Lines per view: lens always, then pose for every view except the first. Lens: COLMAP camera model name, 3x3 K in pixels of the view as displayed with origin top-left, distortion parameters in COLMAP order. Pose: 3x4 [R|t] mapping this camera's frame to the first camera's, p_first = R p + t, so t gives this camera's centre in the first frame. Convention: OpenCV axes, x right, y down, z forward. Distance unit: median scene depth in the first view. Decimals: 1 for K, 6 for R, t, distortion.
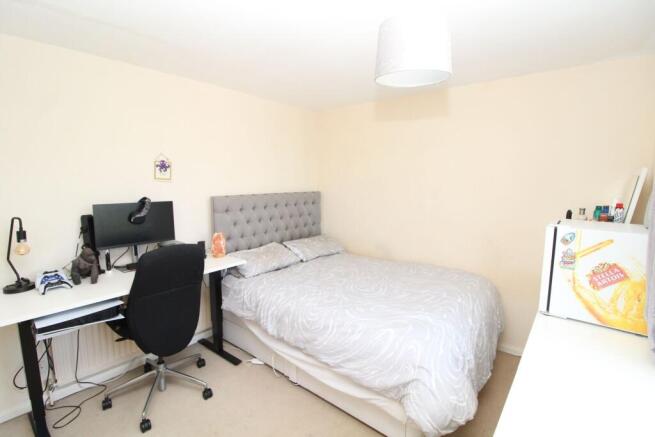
lens RADIAL K [[303.8, 0, 327.4], [0, 303.8, 213.6], [0, 0, 1]] dist [0.001048, -0.000296]
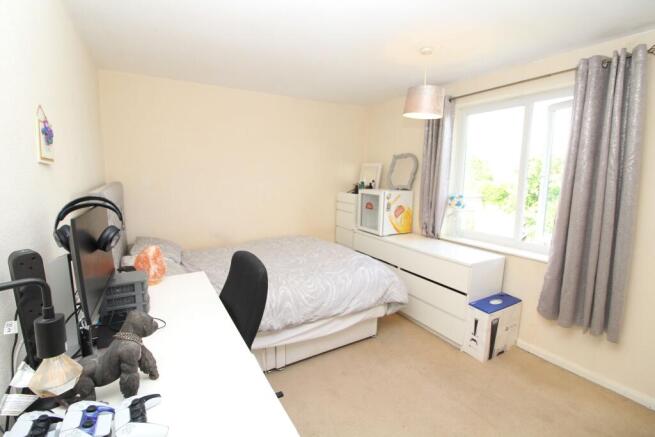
lens RADIAL K [[303.8, 0, 327.4], [0, 303.8, 213.6], [0, 0, 1]] dist [0.001048, -0.000296]
pose [[0.340581, -0.132119, 0.930886, -1.021431], [0.094695, 0.989864, 0.105843, -0.050556], [-0.935434, 0.052102, 0.349640, 0.518380]]
